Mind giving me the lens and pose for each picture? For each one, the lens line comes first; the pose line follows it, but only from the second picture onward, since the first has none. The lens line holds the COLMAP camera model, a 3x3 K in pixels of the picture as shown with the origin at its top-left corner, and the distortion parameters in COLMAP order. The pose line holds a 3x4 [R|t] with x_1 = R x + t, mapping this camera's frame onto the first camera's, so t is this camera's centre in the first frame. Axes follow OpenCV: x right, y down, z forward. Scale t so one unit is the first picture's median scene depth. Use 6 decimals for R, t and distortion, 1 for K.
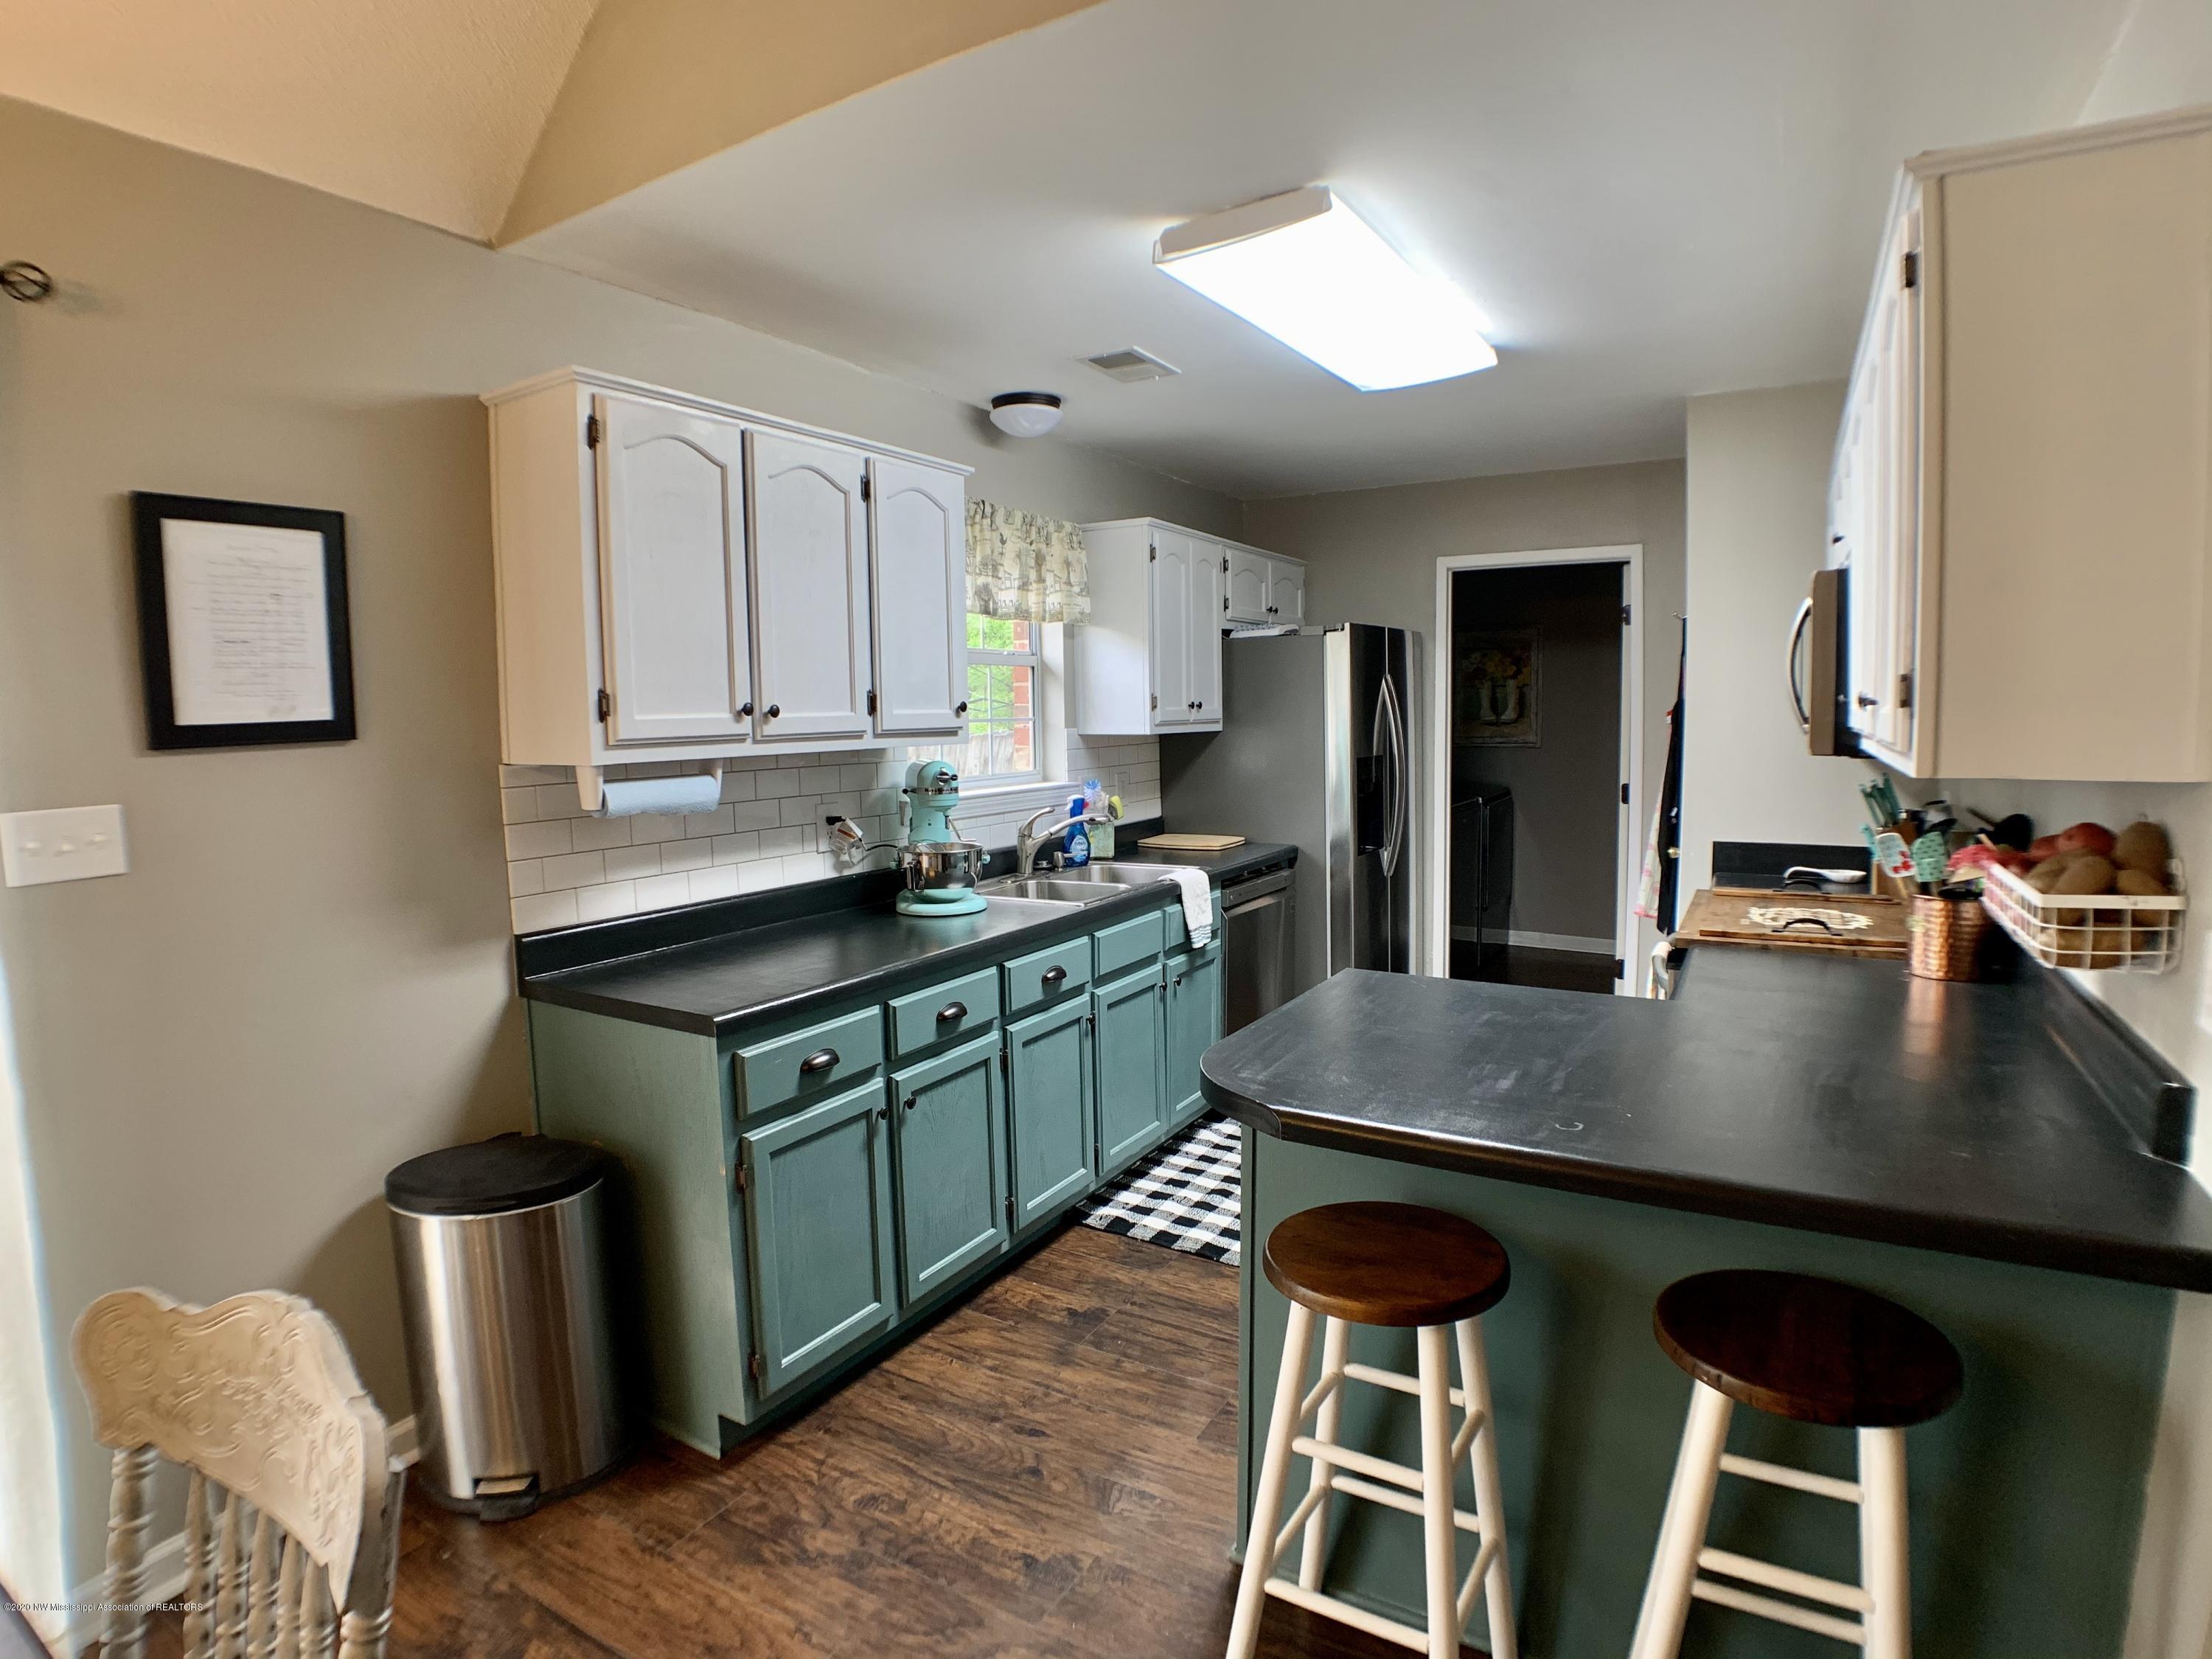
lens RADIAL K [[1149.1, 0, 1091.6], [0, 1149.1, 821.0], [0, 0, 1]] dist [-0.090658, -0.001260]
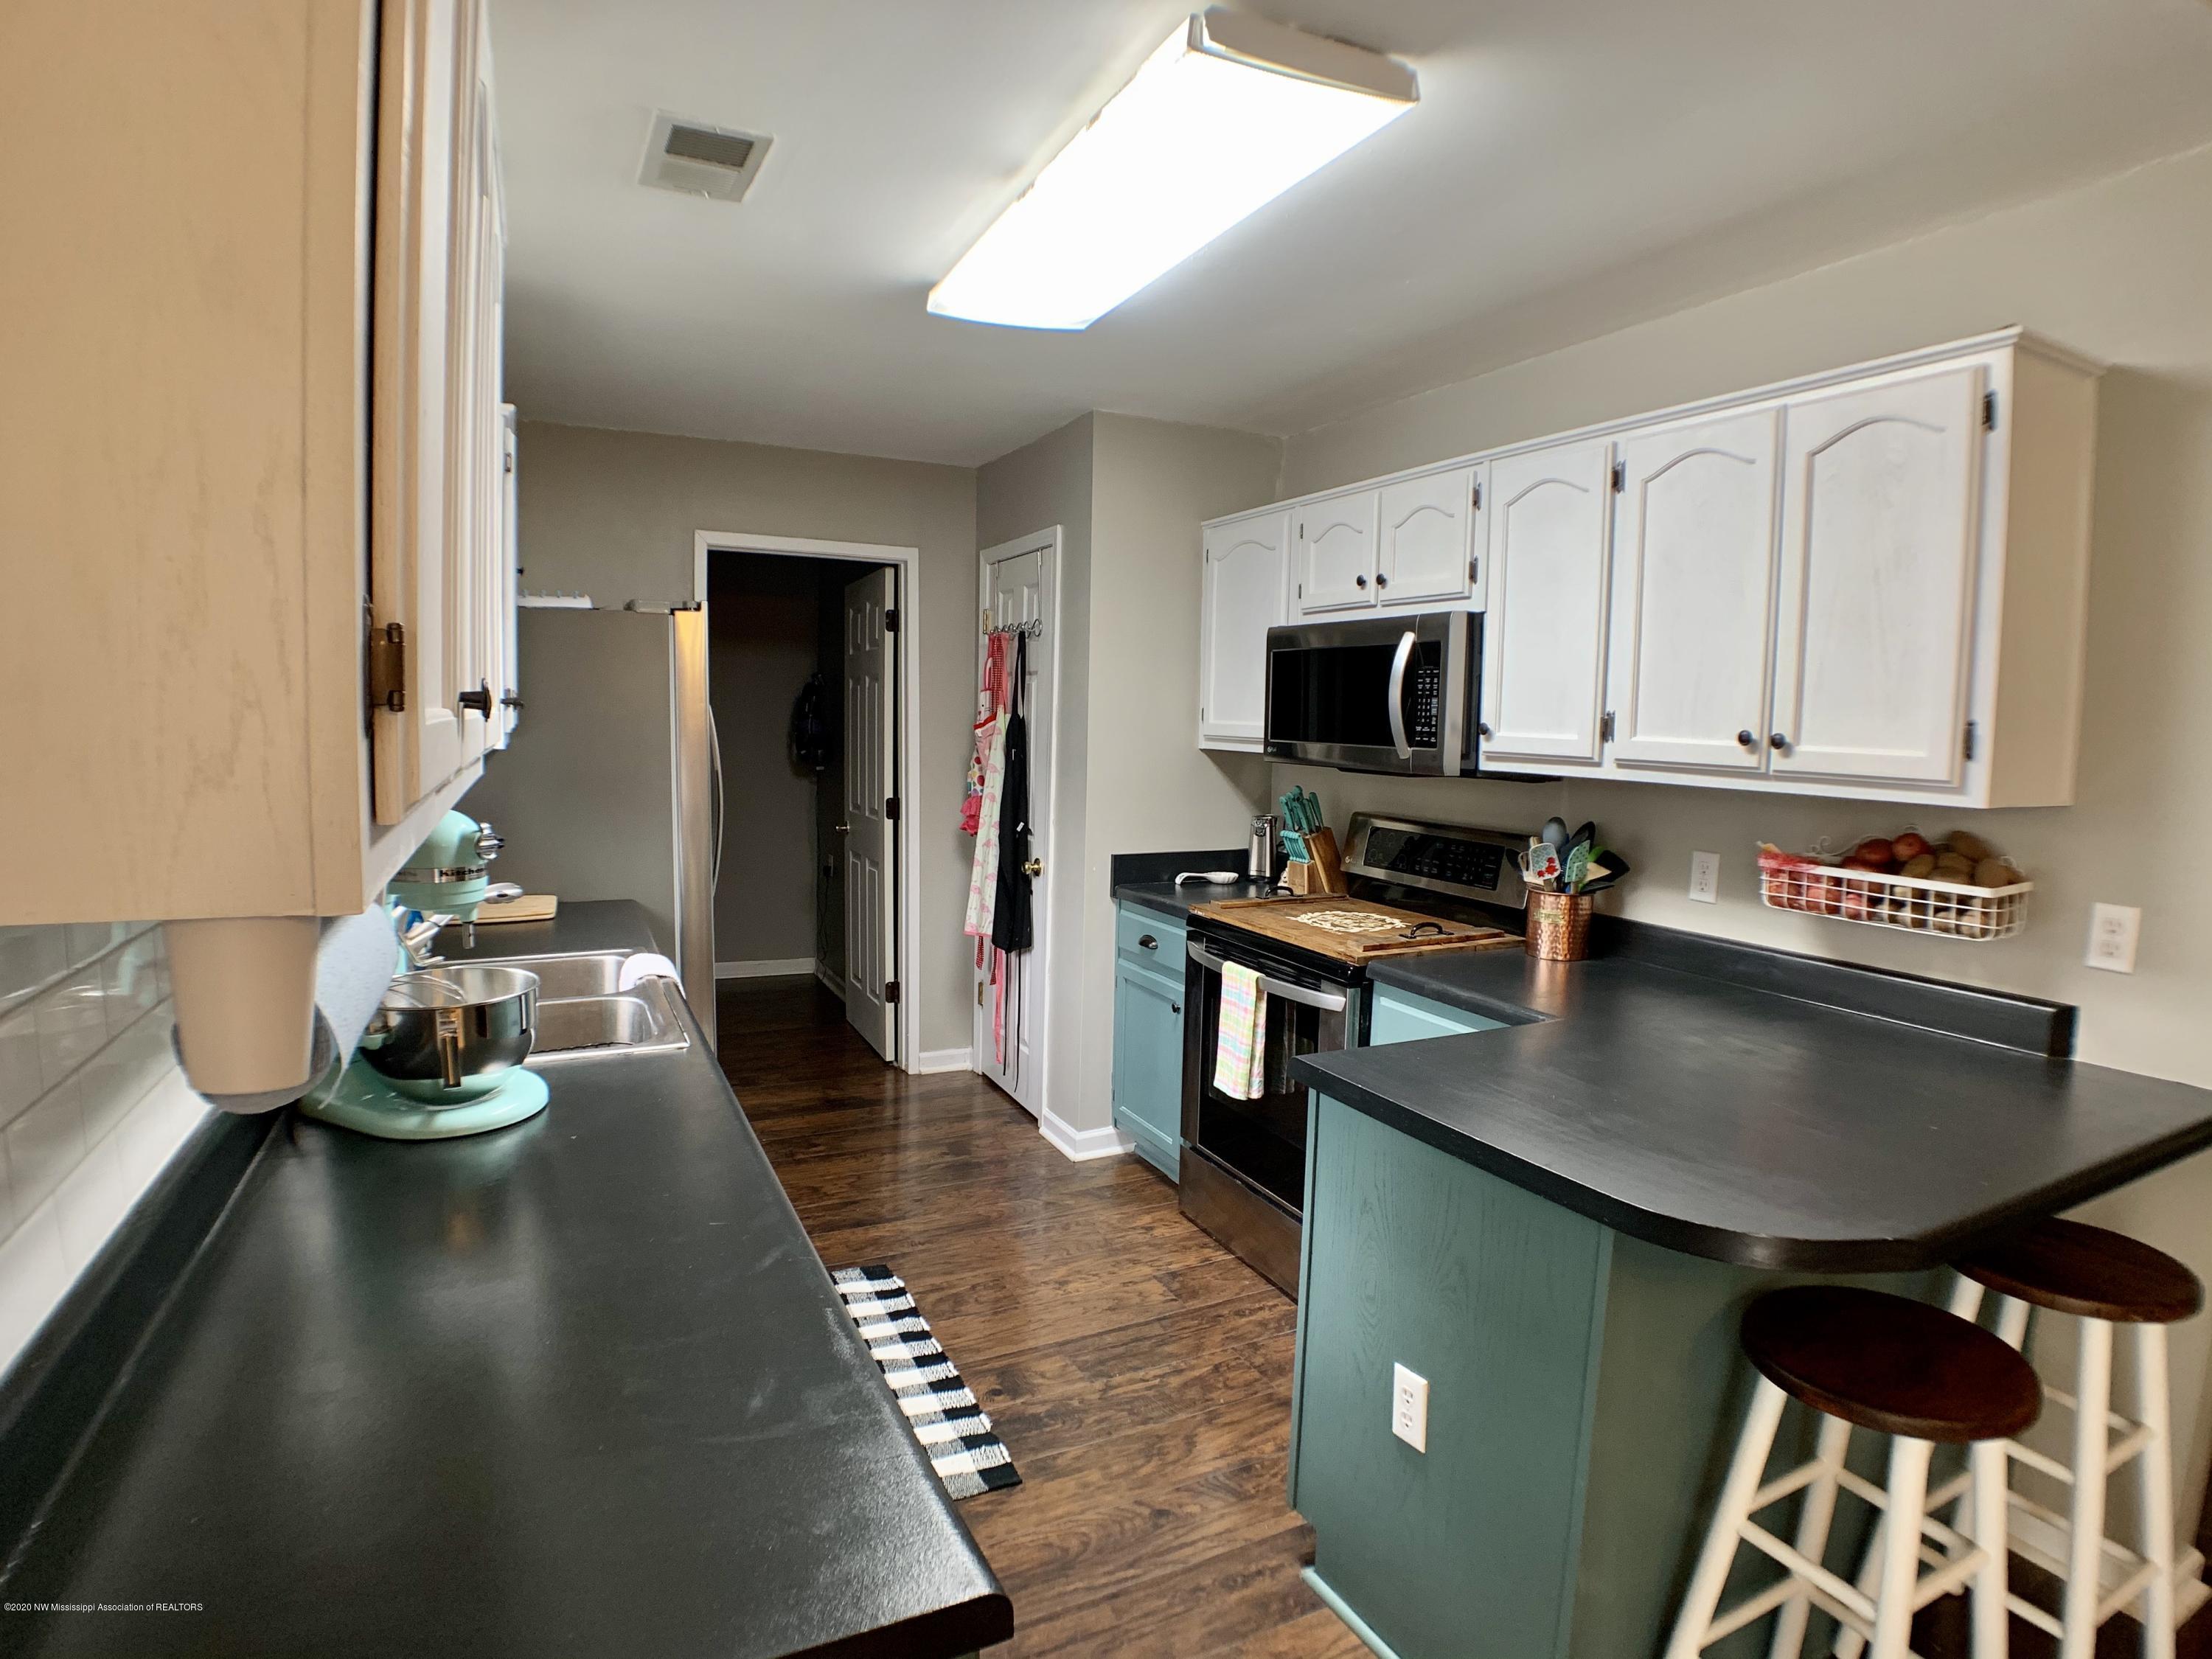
lens RADIAL K [[1149.1, 0, 1091.6], [0, 1149.1, 821.0], [0, 0, 1]] dist [-0.090658, -0.001260]
pose [[0.543791, -0.049170, 0.837779, -0.479774], [0.049217, 0.998432, 0.026653, -0.059664], [-0.837776, 0.026740, 0.545358, 0.641701]]
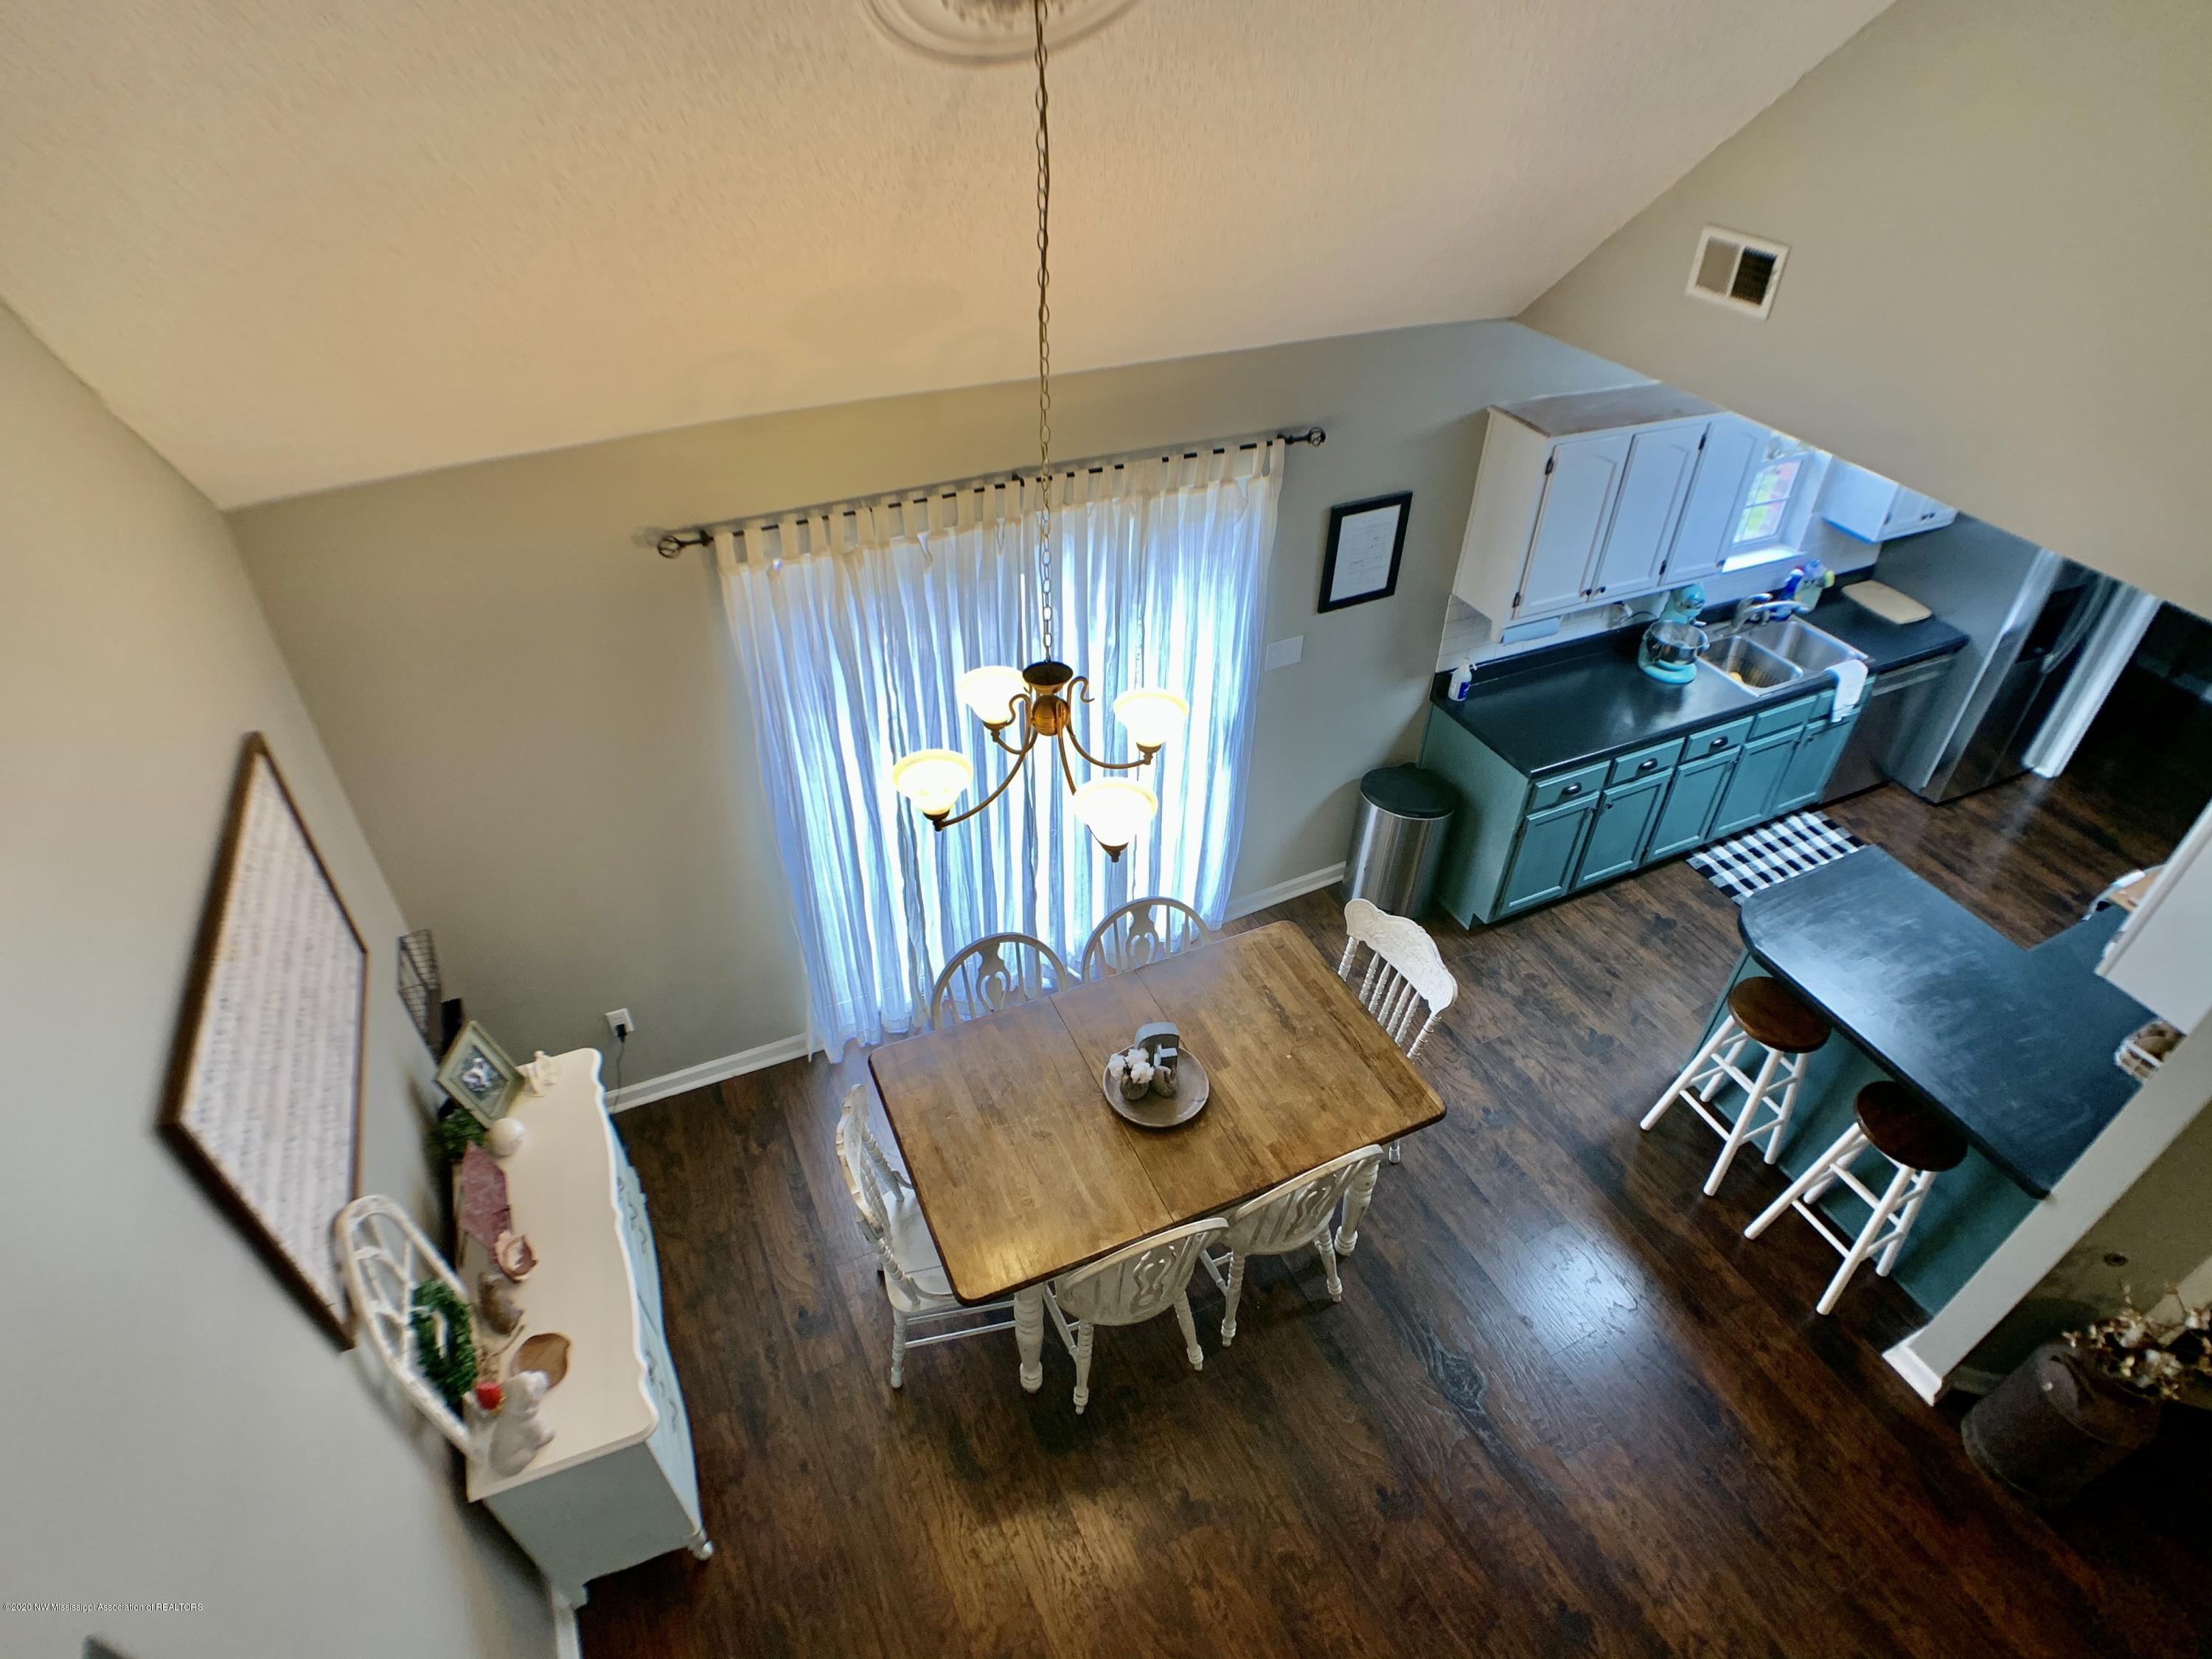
lens RADIAL K [[1162.7, 0, 1090.6], [0, 1162.7, 811.1], [0, 0, 1]] dist [-0.099610, 0.017575]
pose [[0.825662, 0.367115, -0.428379, -0.056331], [-0.076621, 0.825250, 0.559547, -0.734198], [0.558938, -0.429173, 0.709506, -0.825679]]
